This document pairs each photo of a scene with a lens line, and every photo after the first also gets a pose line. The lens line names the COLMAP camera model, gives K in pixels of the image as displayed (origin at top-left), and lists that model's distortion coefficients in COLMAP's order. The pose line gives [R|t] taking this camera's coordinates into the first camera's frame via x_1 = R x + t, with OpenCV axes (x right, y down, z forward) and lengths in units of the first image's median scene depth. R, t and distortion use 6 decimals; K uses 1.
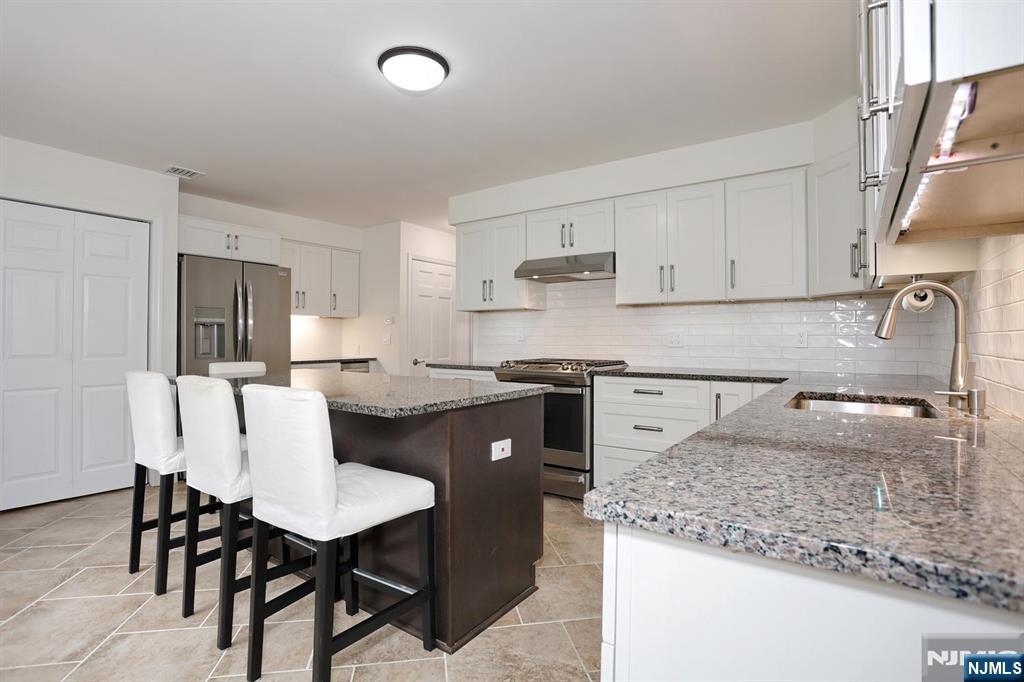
lens RADIAL K [[494.7, 0, 514.5], [0, 494.7, 338.3], [0, 0, 1]] dist [-0.016597, 0.002158]
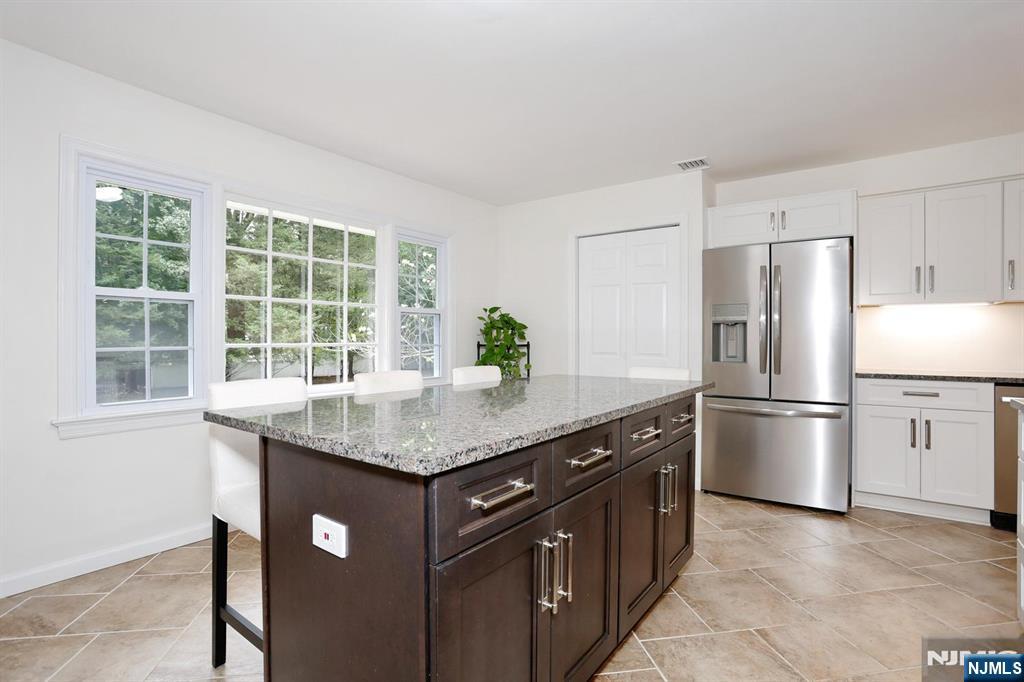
lens RADIAL K [[494.7, 0, 516.1], [0, 494.7, 341.8], [0, 0, 1]] dist [-0.016597, 0.002158]
pose [[-0.006222, -0.002521, -0.999977, 0.285725], [-0.003192, 0.999992, -0.002501, 0.008796], [0.999976, 0.003177, -0.006230, 0.679030]]
